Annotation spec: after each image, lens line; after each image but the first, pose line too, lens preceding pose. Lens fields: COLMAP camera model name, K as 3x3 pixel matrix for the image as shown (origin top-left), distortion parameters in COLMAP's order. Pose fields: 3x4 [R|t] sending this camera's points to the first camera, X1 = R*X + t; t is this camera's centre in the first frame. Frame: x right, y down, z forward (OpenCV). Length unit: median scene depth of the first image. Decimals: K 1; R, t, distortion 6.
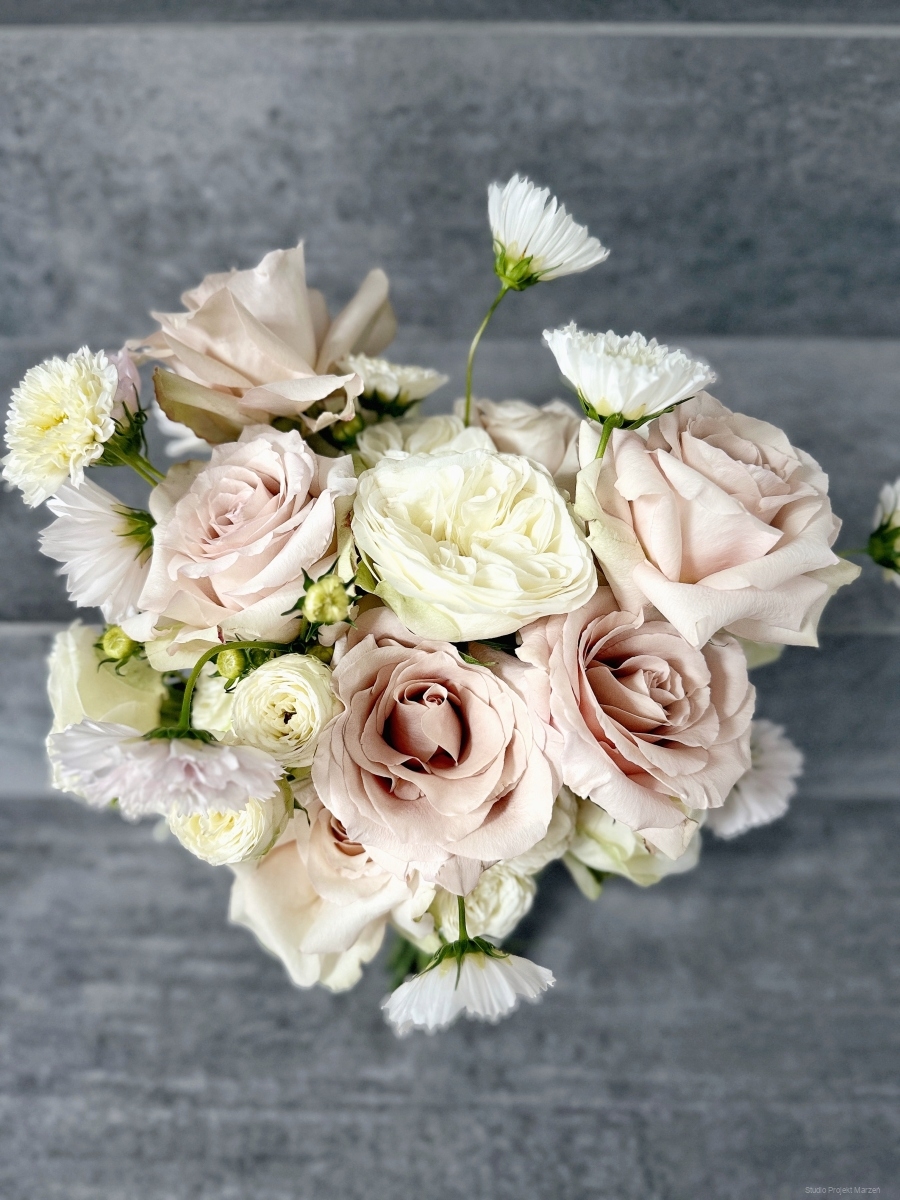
lens RADIAL K [[881.8, 0, 450.0], [0, 881.8, 600.0], [0, 0, 1]] dist [-0.033411, 0.002162]
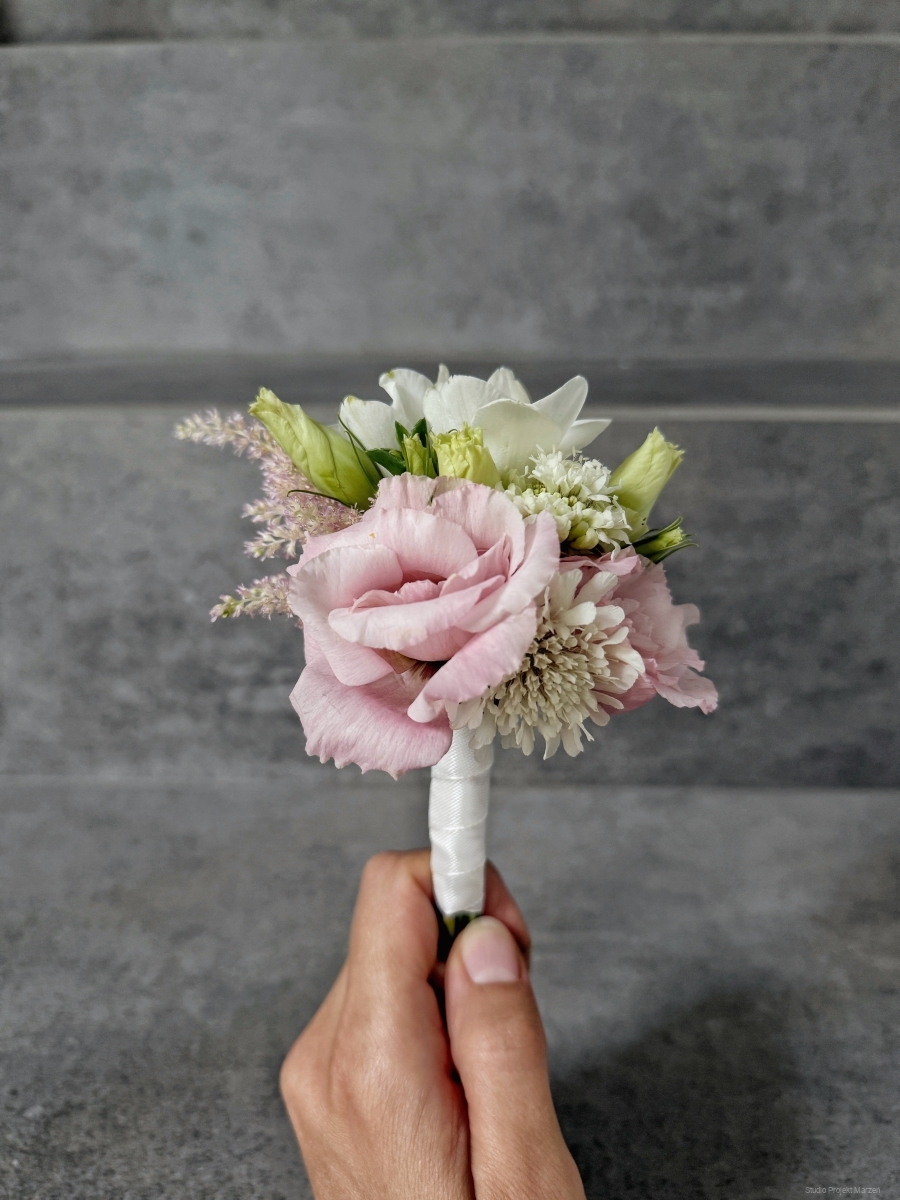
lens RADIAL K [[881.8, 0, 450.0], [0, 881.8, 600.0], [0, 0, 1]] dist [-0.033411, 0.002162]
pose [[0.999511, 0.008648, -0.030033, -0.013942], [-0.022813, 0.858706, -0.511961, -0.062407], [0.021362, 0.512396, 0.858483, 0.334752]]
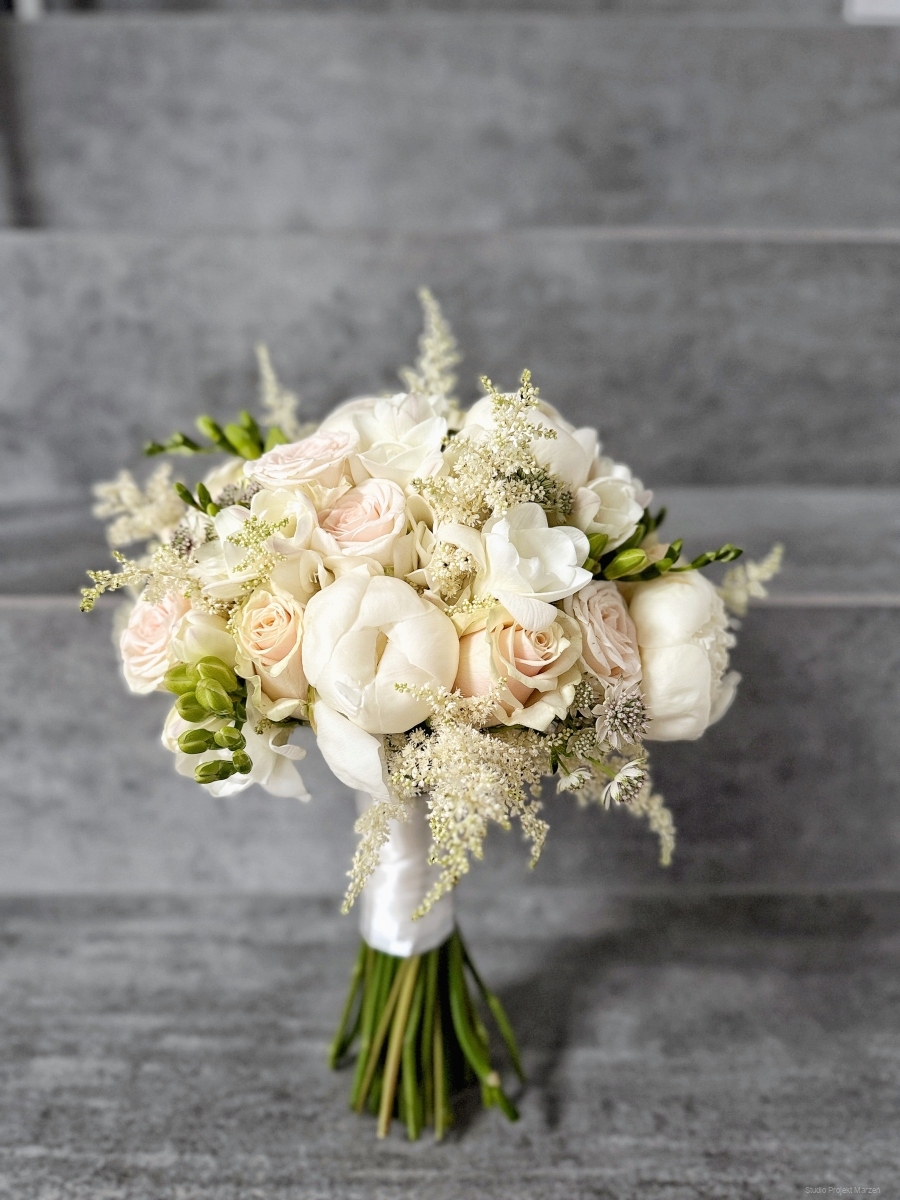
lens RADIAL K [[905.9, 0, 450.0], [0, 905.9, 600.0], [0, 0, 1]] dist [-0.035746, 0.002123]
pose [[0.999942, -0.002520, 0.010437, -0.046974], [0.007631, 0.850590, -0.525773, 0.543418], [-0.007552, 0.525823, 0.850561, 0.080263]]
